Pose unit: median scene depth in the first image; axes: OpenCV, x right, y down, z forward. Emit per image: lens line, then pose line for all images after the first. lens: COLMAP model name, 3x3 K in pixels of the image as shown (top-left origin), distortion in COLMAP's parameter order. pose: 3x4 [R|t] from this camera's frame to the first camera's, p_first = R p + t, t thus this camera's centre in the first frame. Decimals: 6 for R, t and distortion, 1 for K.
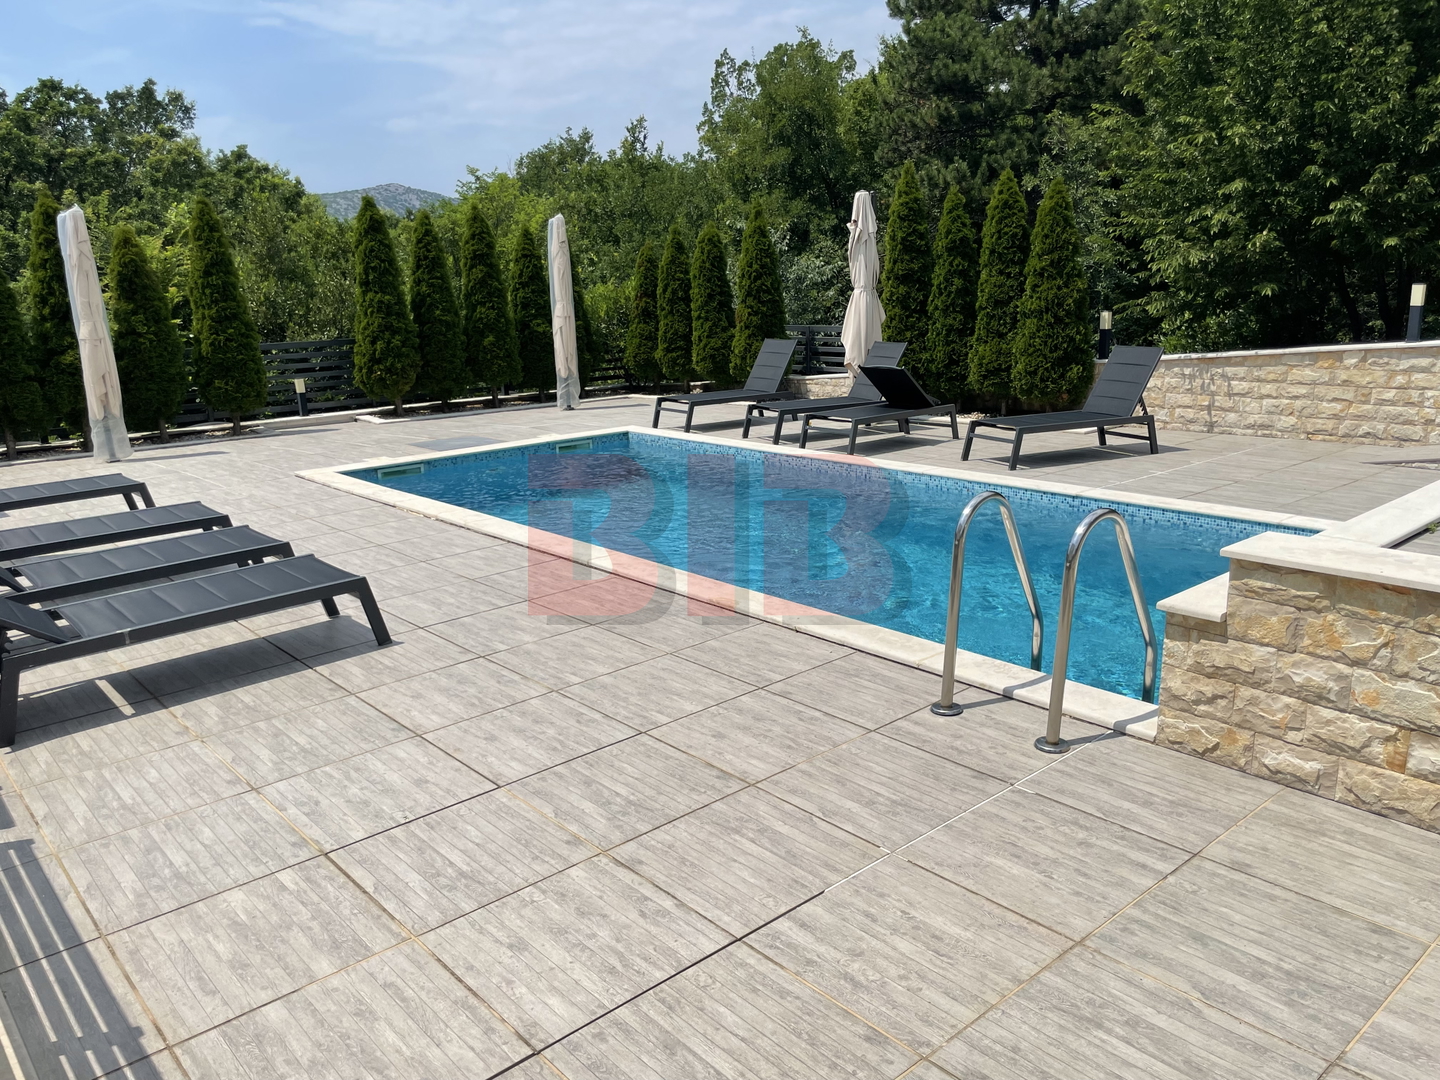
lens RADIAL K [[1097.9, 0, 707.3], [0, 1097.9, 549.6], [0, 0, 1]] dist [0.063404, -0.086998]
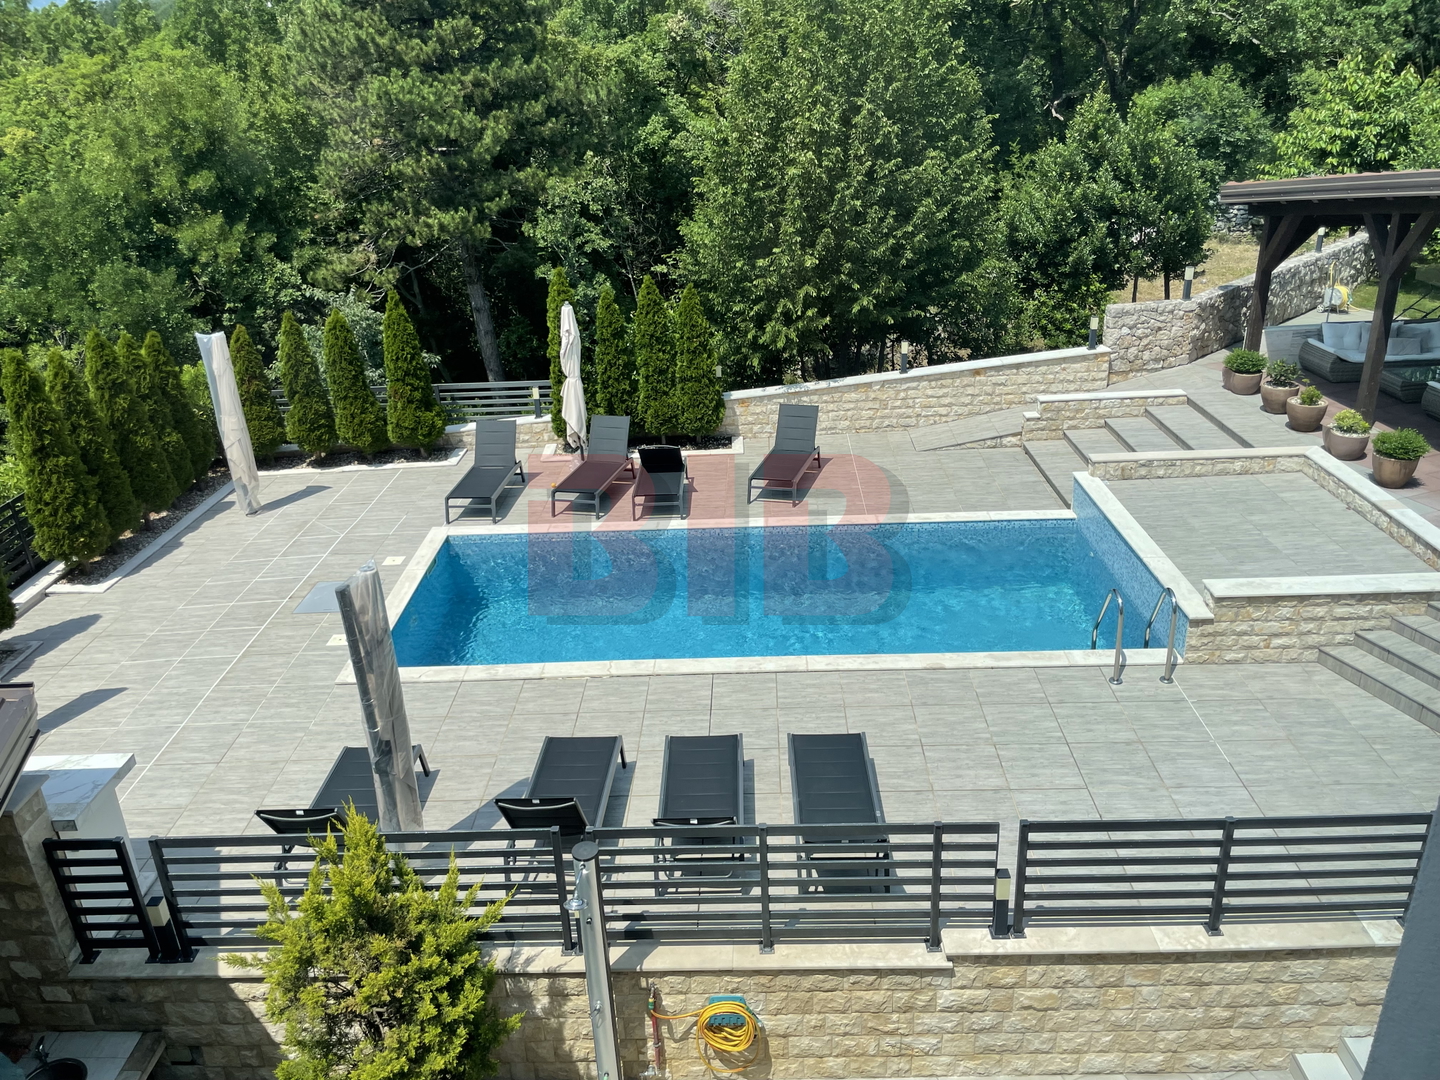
lens RADIAL K [[1097.9, 0, 716.3], [0, 1097.9, 534.1], [0, 0, 1]] dist [0.063404, -0.086998]
pose [[0.667577, -0.295402, 0.683432, -0.799441], [0.202088, 0.955356, 0.215537, -0.356928], [-0.716590, -0.005774, 0.697470, -0.021746]]
